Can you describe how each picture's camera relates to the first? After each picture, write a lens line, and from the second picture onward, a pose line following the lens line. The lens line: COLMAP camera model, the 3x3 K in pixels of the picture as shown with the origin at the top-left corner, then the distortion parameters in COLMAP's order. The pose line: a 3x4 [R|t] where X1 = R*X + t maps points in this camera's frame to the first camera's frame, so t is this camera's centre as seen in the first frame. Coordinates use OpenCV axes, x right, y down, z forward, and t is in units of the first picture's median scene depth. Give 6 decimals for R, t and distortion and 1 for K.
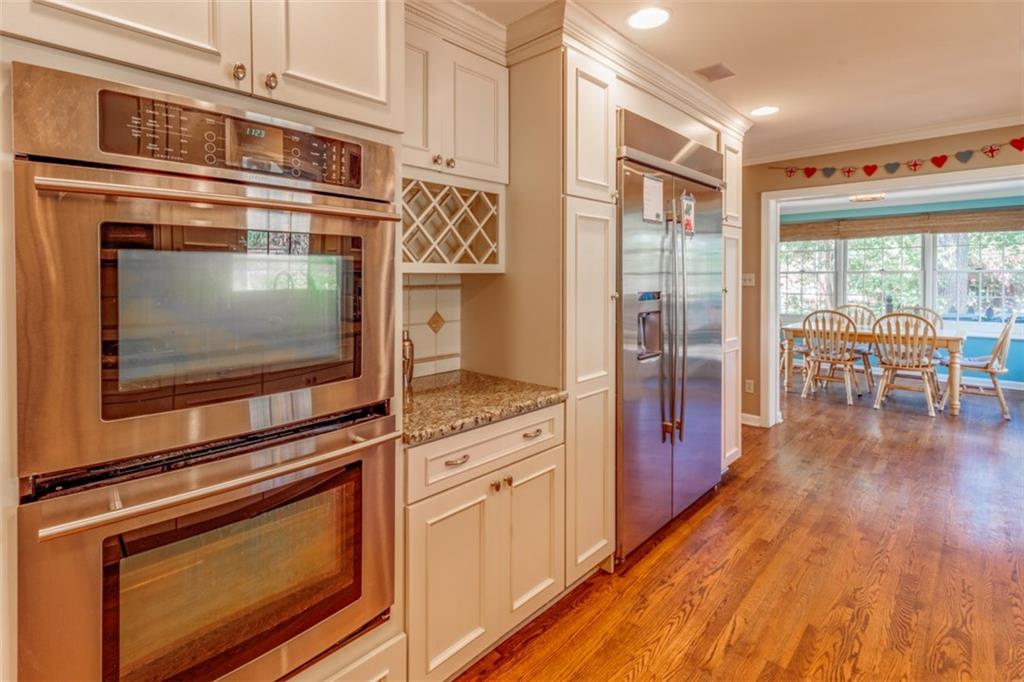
lens RADIAL K [[501.6, 0, 503.8], [0, 501.6, 287.9], [0, 0, 1]] dist [0.015060, -0.001569]
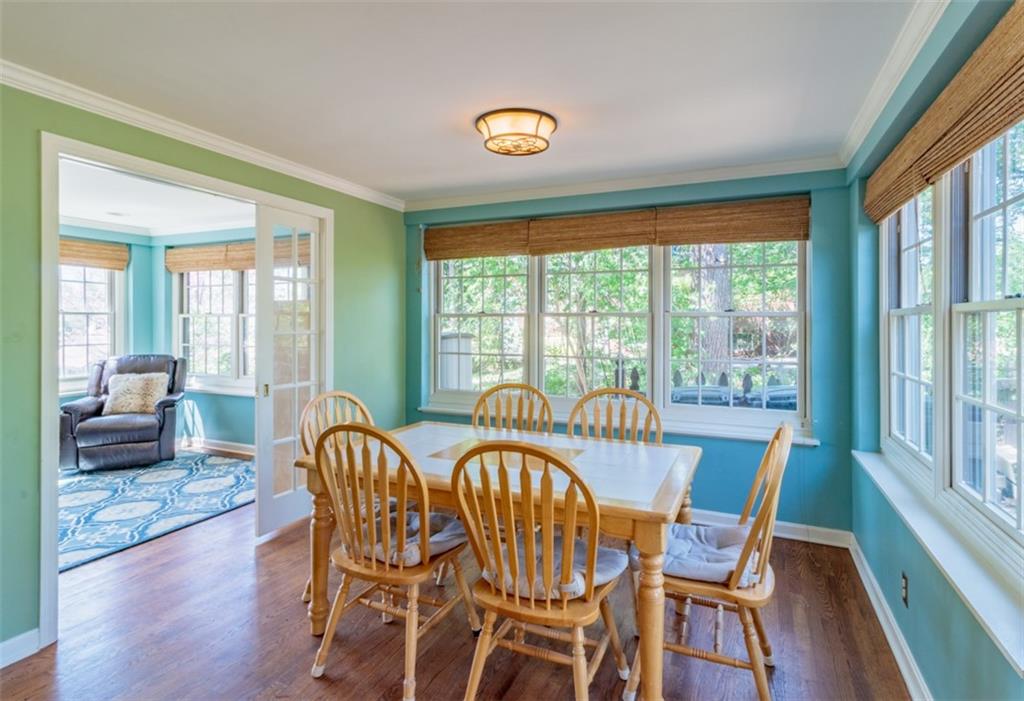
lens RADIAL K [[518.0, 0, 508.4], [0, 518.0, 325.6], [0, 0, 1]] dist [-0.006706, -0.001677]
pose [[0.950436, 0.003282, 0.310902, 0.693271], [0.000742, 0.999917, -0.012824, -0.018476], [-0.310918, 0.012419, 0.950356, 0.703714]]
